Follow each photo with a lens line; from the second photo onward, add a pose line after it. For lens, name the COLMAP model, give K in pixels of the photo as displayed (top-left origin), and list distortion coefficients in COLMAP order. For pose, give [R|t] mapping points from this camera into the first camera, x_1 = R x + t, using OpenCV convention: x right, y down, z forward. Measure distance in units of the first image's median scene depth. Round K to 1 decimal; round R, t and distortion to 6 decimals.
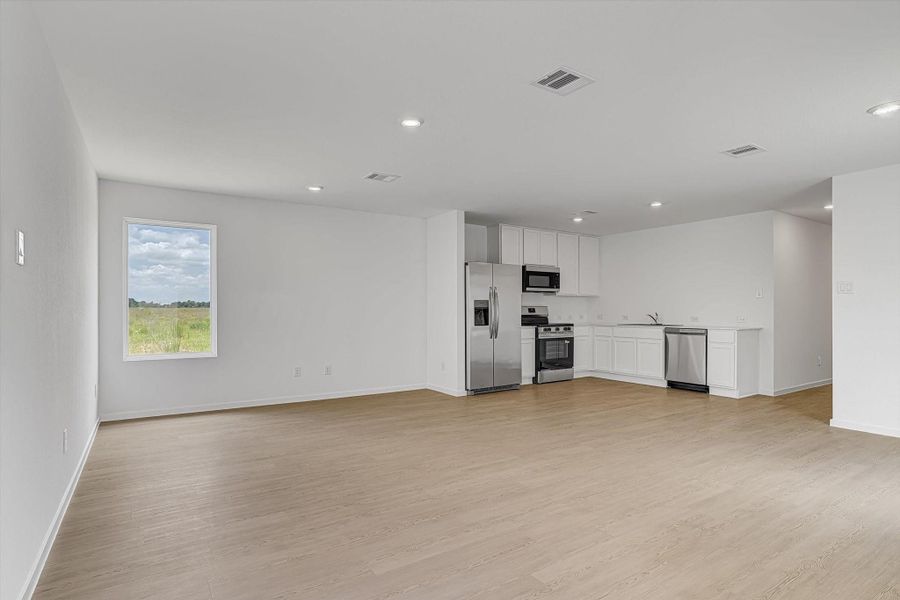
lens RADIAL K [[465.9, 0, 469.5], [0, 465.9, 299.9], [0, 0, 1]] dist [-0.016087, 0.000418]
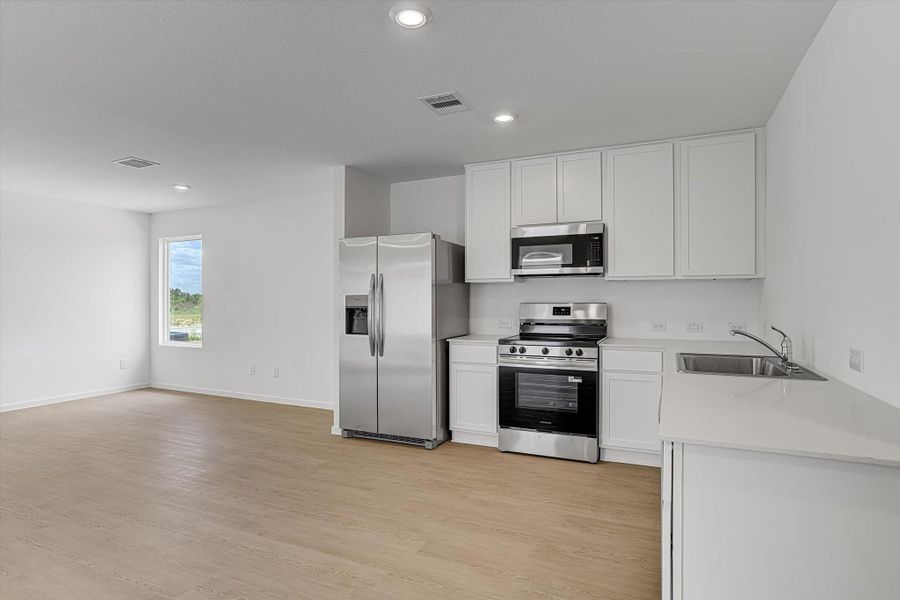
lens RADIAL K [[477.0, 0, 450.0], [0, 477.0, 300.0], [0, 0, 1]] dist [-0.000567, 0.001773]
pose [[0.502389, -0.002987, -0.864636, 0.667219], [0.020930, 0.999743, 0.008708, 0.003865], [0.864388, -0.022471, 0.502323, 0.776473]]
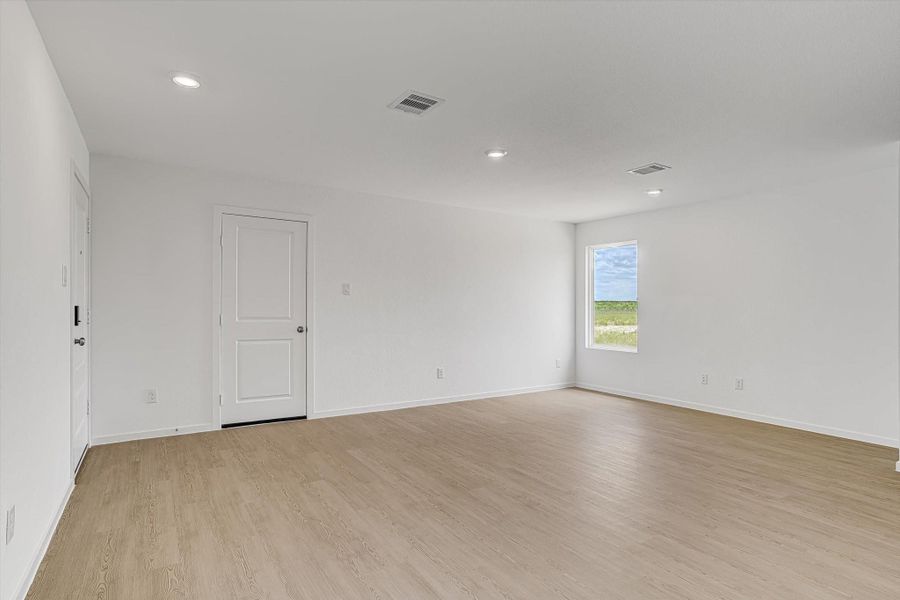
lens RADIAL K [[477.0, 0, 450.0], [0, 477.0, 300.0], [0, 0, 1]] dist [-0.000567, 0.001773]
pose [[-0.029928, -0.015125, -0.999438, 0.555645], [0.016820, 0.999736, -0.015633, 0.000934], [0.999411, -0.017278, -0.029666, 0.468122]]
